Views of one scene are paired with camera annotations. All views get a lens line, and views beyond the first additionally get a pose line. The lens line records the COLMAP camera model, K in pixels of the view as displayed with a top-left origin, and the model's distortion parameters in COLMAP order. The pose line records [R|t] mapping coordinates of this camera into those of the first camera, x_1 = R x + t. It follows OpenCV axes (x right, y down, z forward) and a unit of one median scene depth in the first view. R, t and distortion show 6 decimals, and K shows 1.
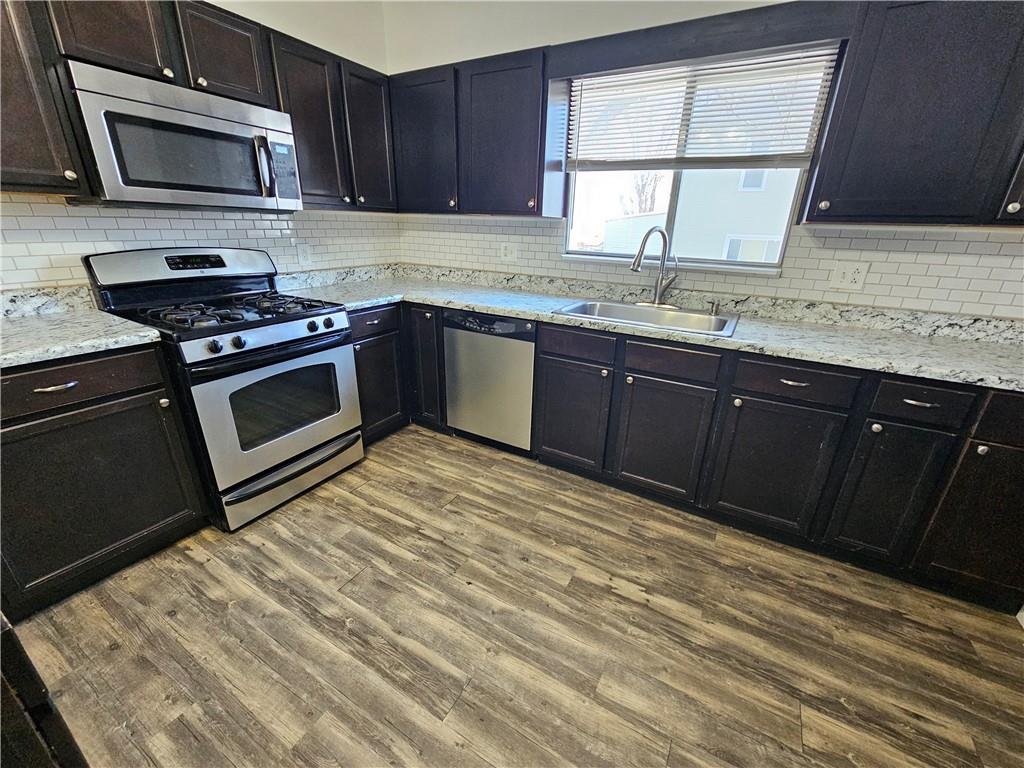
lens RADIAL K [[419.7, 0, 518.9], [0, 419.7, 388.5], [0, 0, 1]] dist [-0.002264, 0.000887]
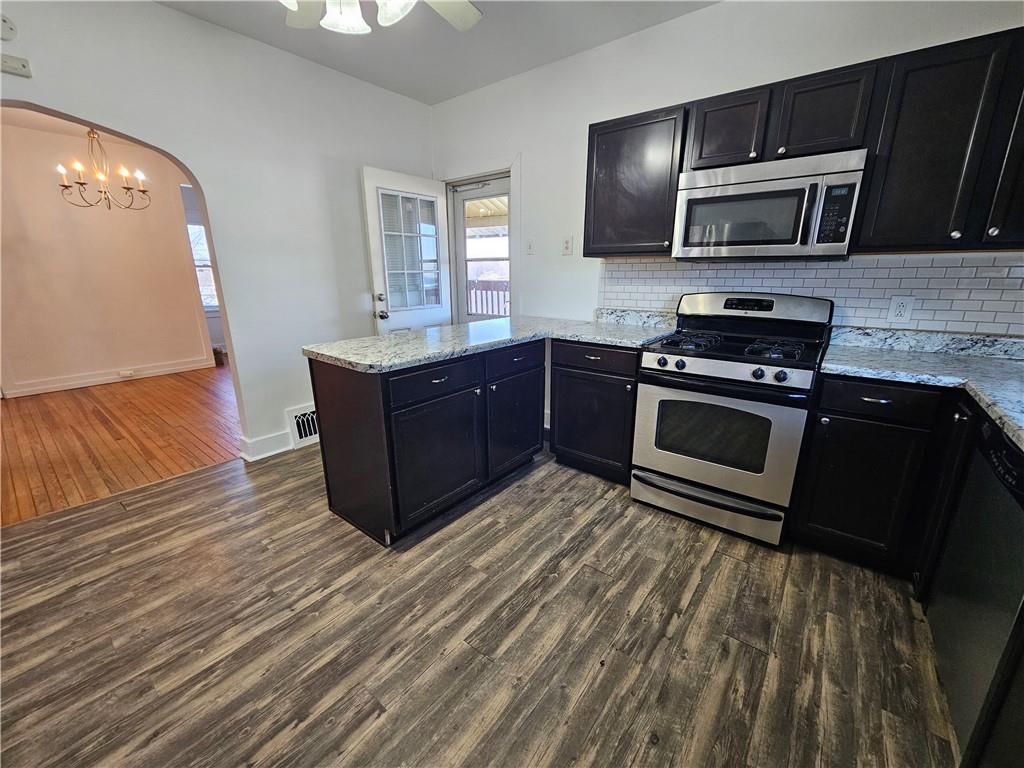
lens RADIAL K [[415.7, 0, 513.9], [0, 415.7, 389.5], [0, 0, 1]] dist [-0.002131, -0.000074]
pose [[-0.148394, 0.238834, -0.959655, 0.568559], [-0.364380, 0.888920, 0.277575, -0.199359], [0.919351, 0.390870, -0.044884, 0.621204]]
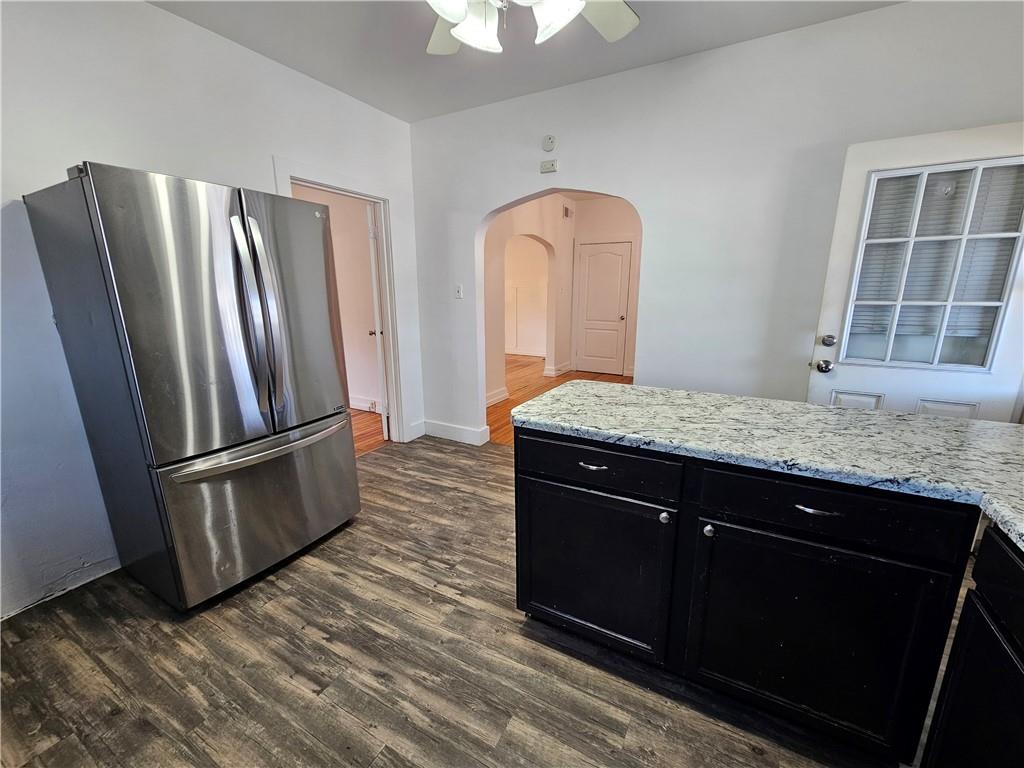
lens RADIAL K [[419.7, 0, 518.9], [0, 419.7, 388.5], [0, 0, 1]] dist [-0.002264, 0.000887]
pose [[-0.999395, -0.023576, -0.025581, -0.328345], [-0.033952, 0.821281, 0.569513, -0.403689], [0.007582, 0.570037, -0.821584, 0.943265]]
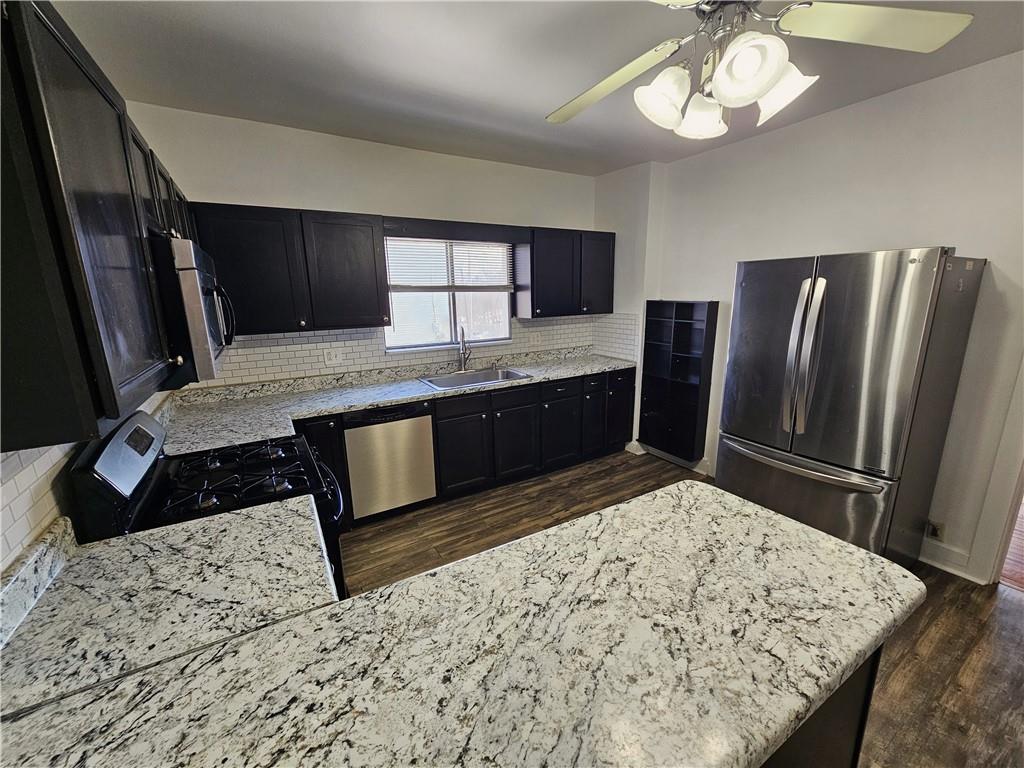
lens RADIAL K [[419.7, 0, 518.9], [0, 419.7, 388.5], [0, 0, 1]] dist [-0.002264, 0.000887]
pose [[0.472200, -0.239944, 0.848207, -1.223370], [0.347720, 0.934914, 0.070895, -0.234809], [-0.810011, 0.261462, 0.524899, 0.025324]]
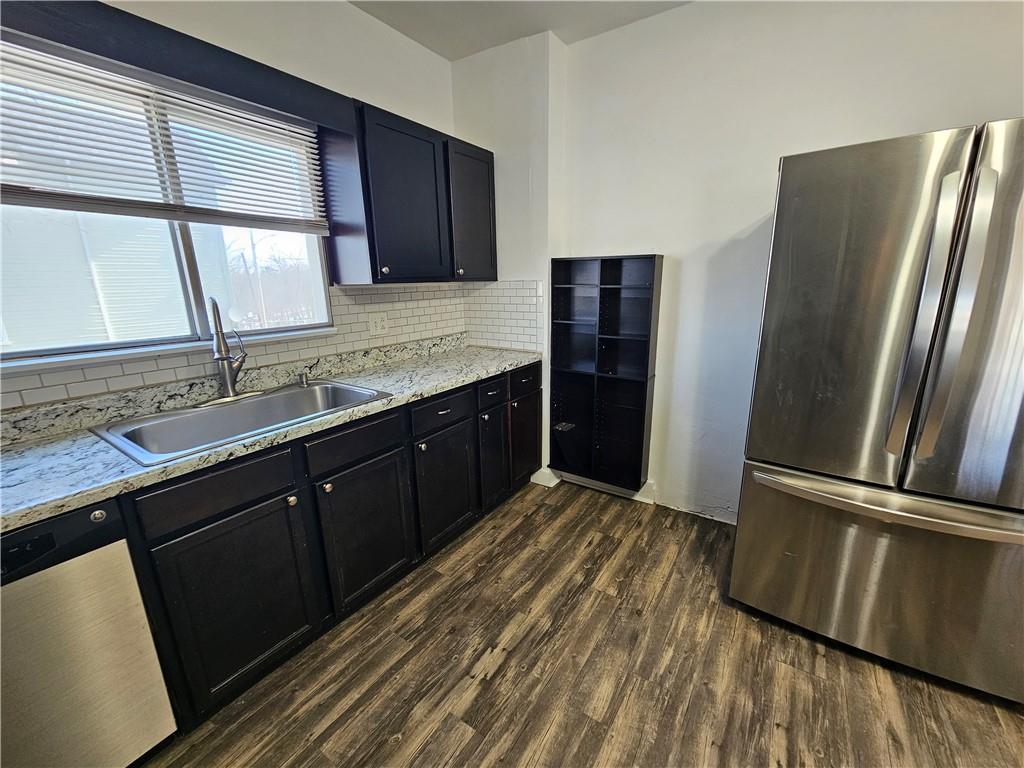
lens RADIAL K [[419.7, 0, 518.9], [0, 419.7, 388.5], [0, 0, 1]] dist [-0.002264, 0.000887]
pose [[0.065240, -0.279392, 0.957958, -0.445417], [0.378782, 0.895085, 0.235258, -0.258494], [-0.923183, 0.347509, 0.164224, 0.541603]]
